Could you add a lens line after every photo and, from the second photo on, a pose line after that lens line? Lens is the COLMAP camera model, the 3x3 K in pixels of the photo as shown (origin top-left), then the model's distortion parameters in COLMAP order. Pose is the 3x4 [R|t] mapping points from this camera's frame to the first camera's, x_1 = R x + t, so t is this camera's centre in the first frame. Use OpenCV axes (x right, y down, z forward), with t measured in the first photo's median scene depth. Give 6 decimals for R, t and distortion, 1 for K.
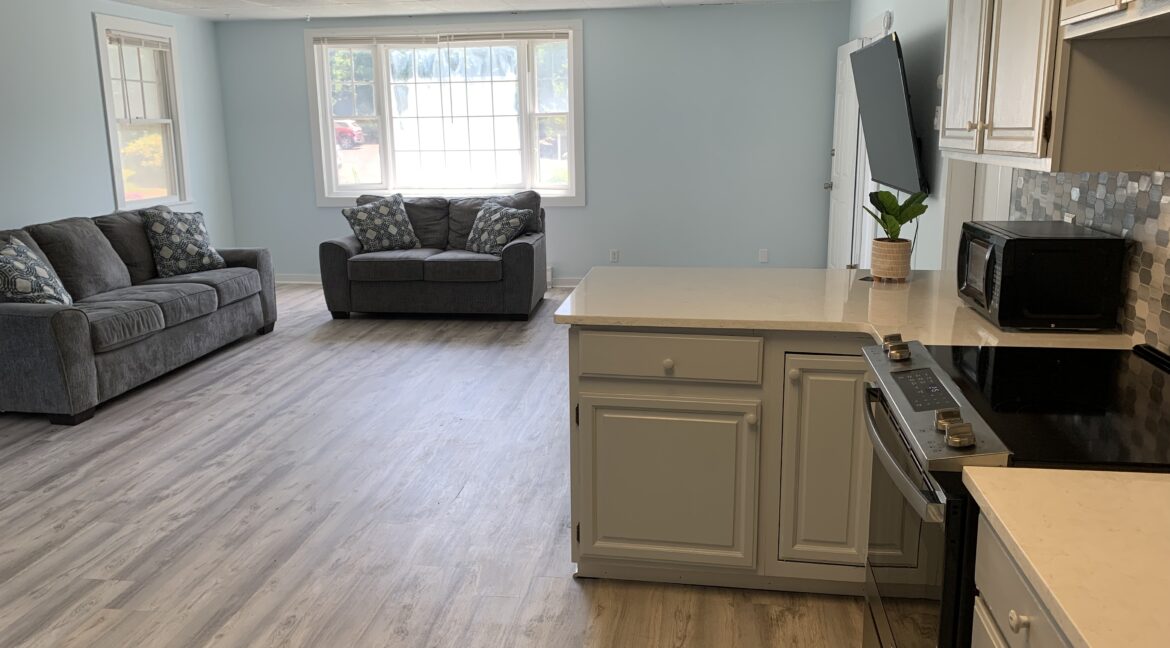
lens RADIAL K [[891.8, 0, 585.0], [0, 891.8, 324.0], [0, 0, 1]] dist [0.008490, 0.002797]
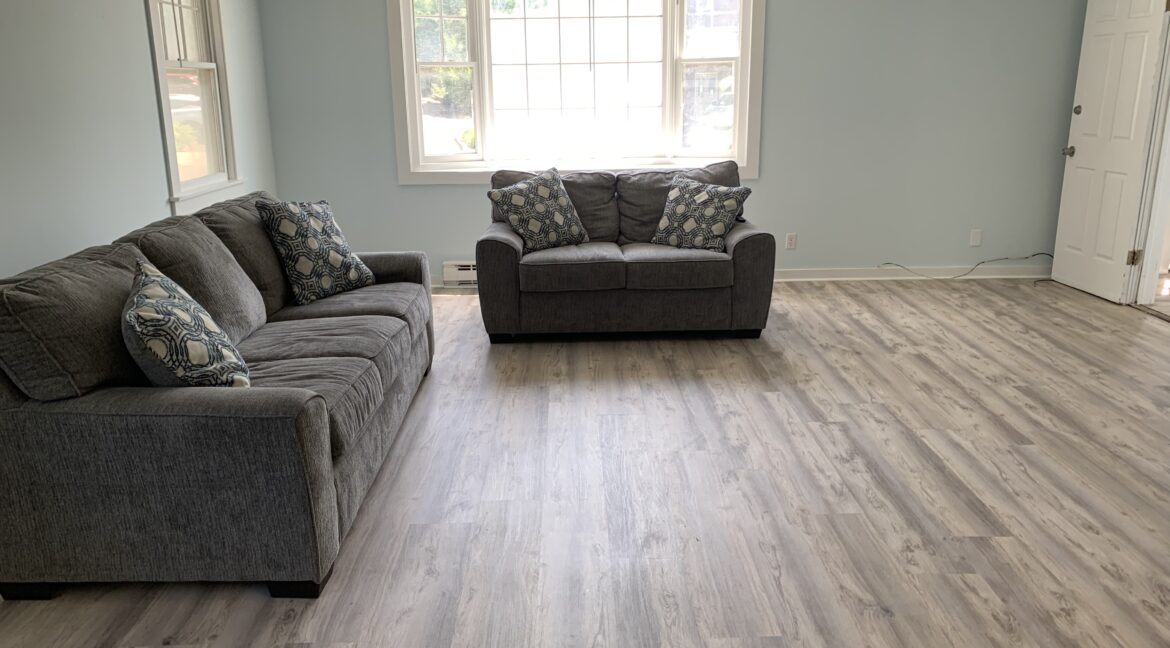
lens RADIAL K [[891.6, 0, 585.0], [0, 891.6, 324.0], [0, 0, 1]] dist [0.097939, -0.154209]
pose [[0.988387, -0.037938, 0.147143, -0.320025], [0.031605, 0.998480, 0.045145, -0.053383], [-0.148632, -0.039970, 0.988084, 0.277460]]
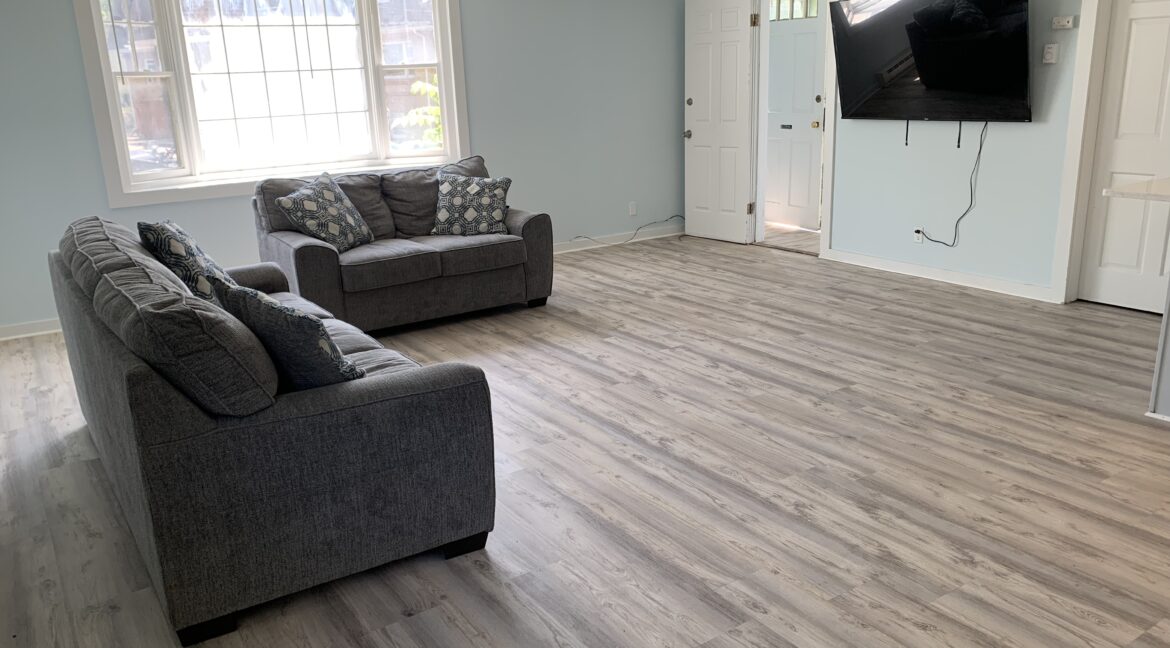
lens RADIAL K [[887.7, 0, 592.6], [0, 887.7, 327.6], [0, 0, 1]] dist [0.099139, -0.200381]
pose [[0.744724, -0.194020, 0.638548, -0.588467], [0.172093, 0.980279, 0.097145, -0.057263], [-0.644803, 0.037543, 0.763426, 0.310106]]
